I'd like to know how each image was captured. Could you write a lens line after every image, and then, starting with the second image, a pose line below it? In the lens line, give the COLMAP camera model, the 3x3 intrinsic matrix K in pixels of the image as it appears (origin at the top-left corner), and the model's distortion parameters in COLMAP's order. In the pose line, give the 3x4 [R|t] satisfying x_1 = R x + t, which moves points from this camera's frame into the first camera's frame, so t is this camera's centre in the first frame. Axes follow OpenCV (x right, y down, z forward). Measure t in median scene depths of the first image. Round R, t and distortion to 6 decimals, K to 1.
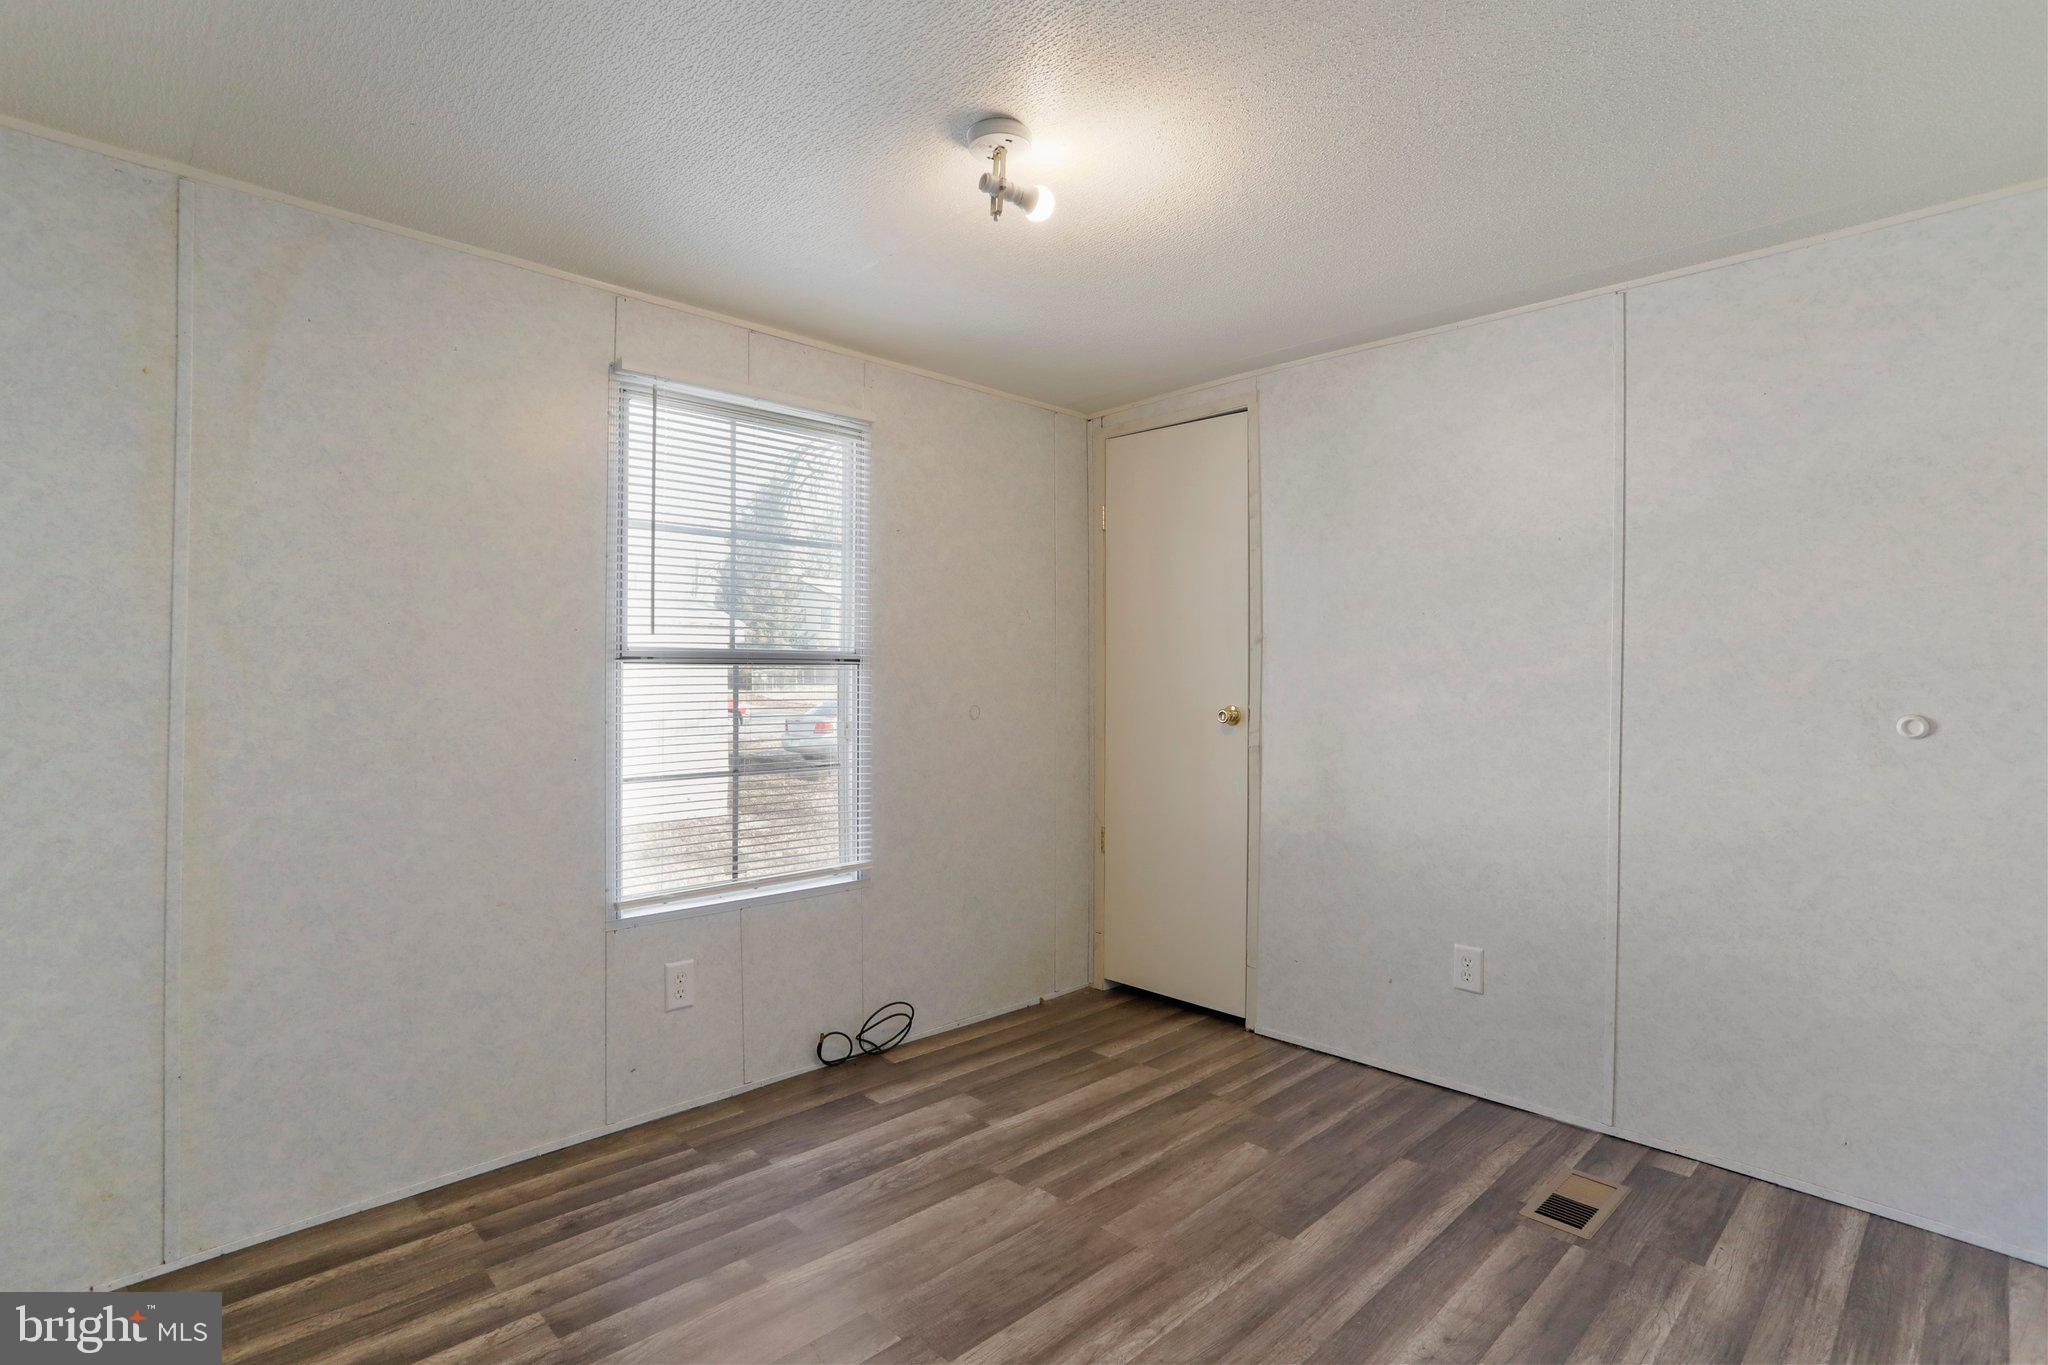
lens RADIAL K [[988.6, 0, 1031.5], [0, 988.6, 675.9], [0, 0, 1]] dist [-0.048984, 0.023027]
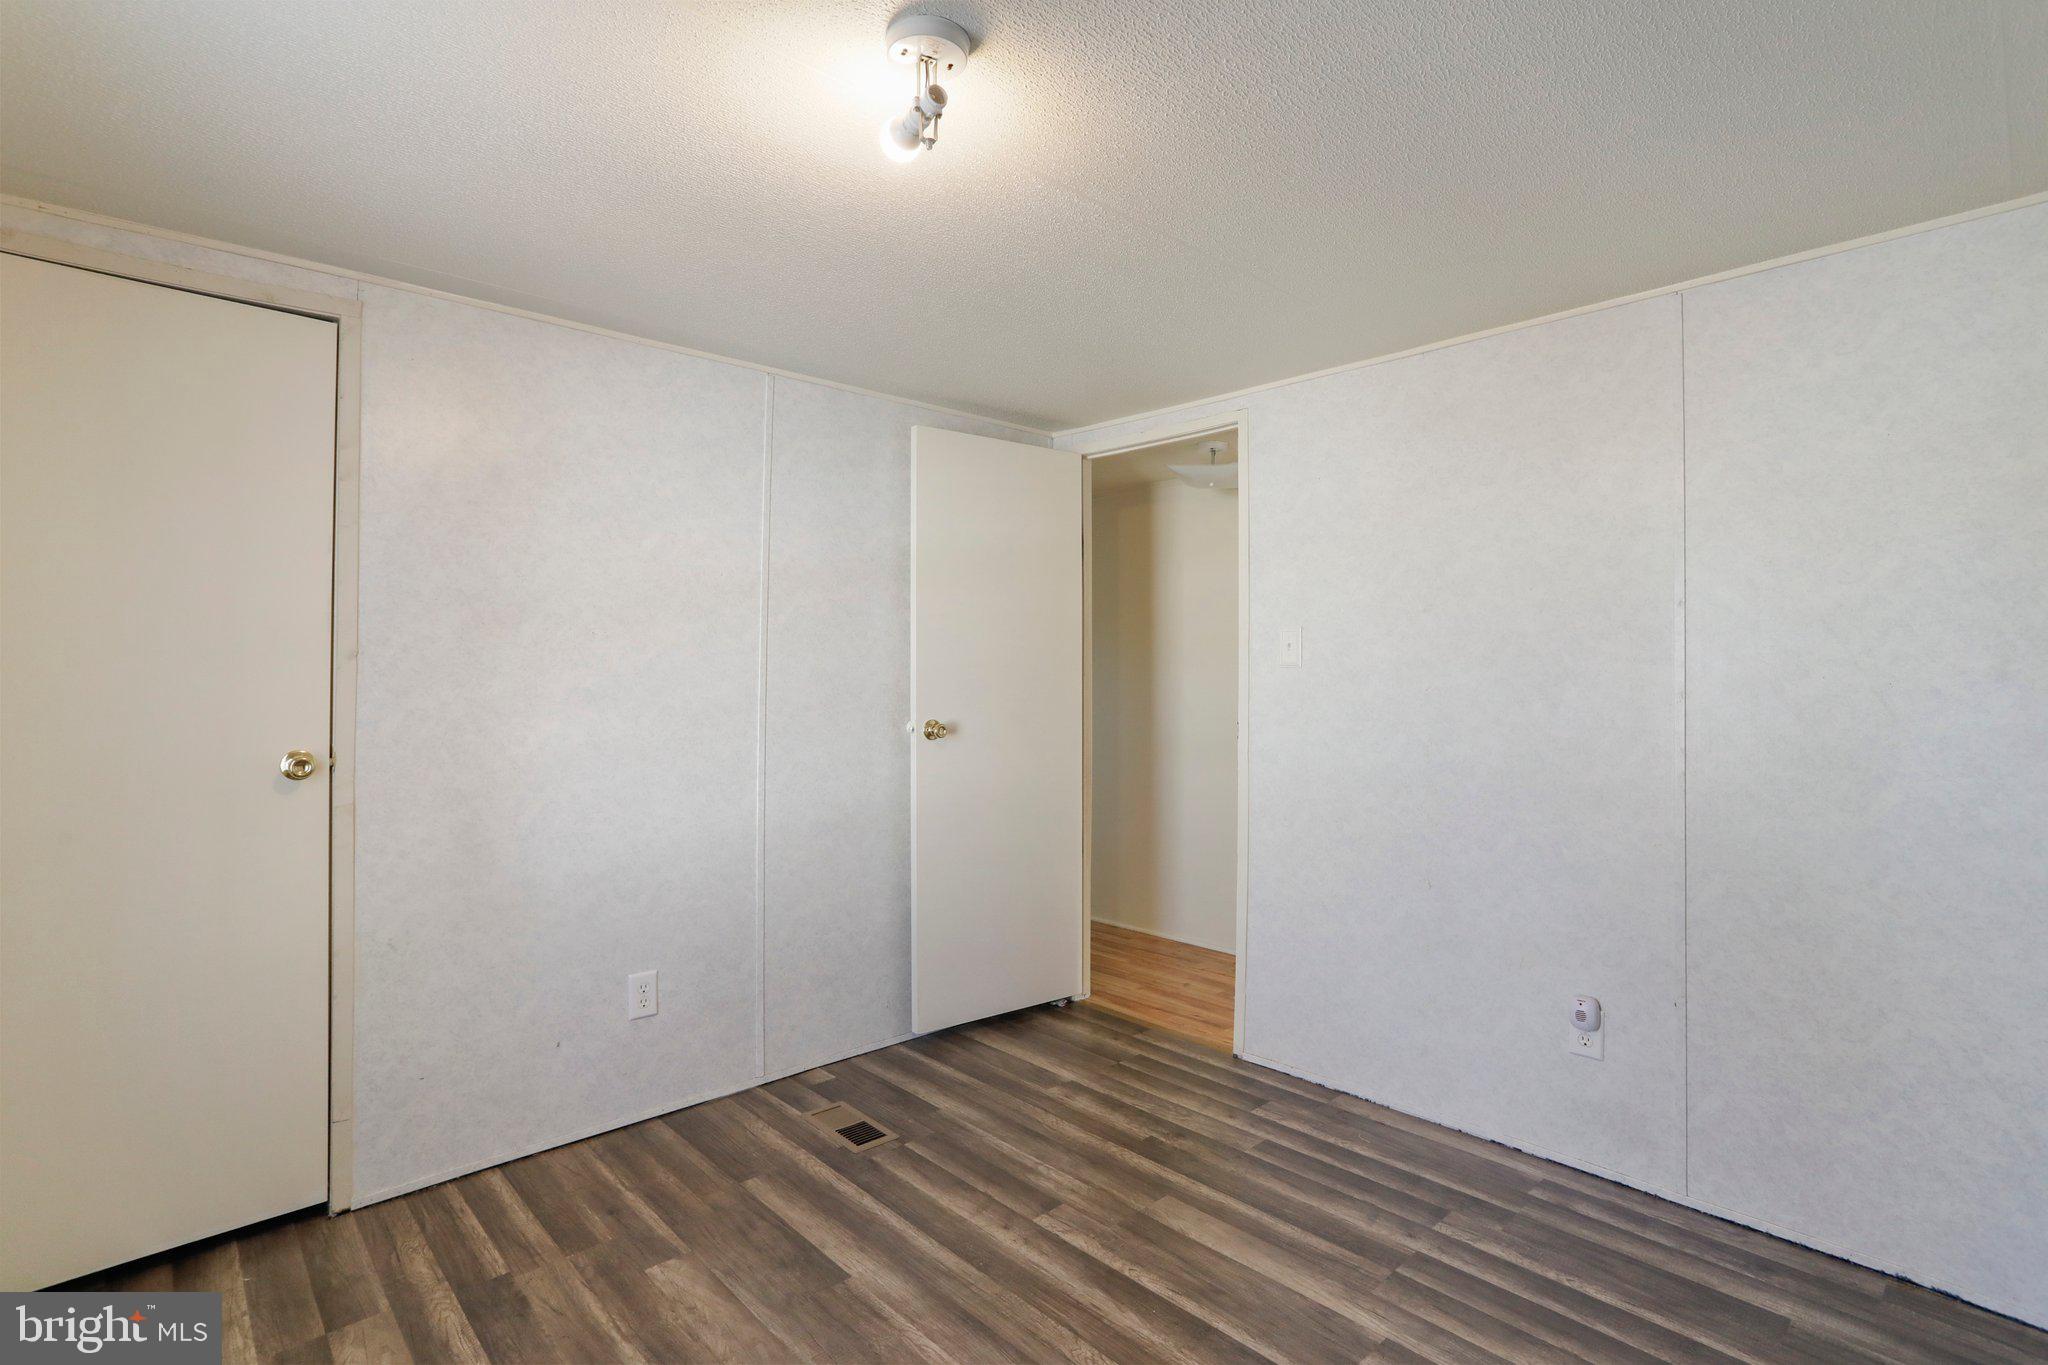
lens RADIAL K [[988.6, 0, 1027.4], [0, 988.6, 674.2], [0, 0, 1]] dist [-0.048984, 0.023027]
pose [[0.021296, -0.008820, 0.999734, -0.573406], [-0.006865, 0.999936, 0.008968, -0.040117], [-0.999750, -0.007055, 0.021234, 0.634517]]
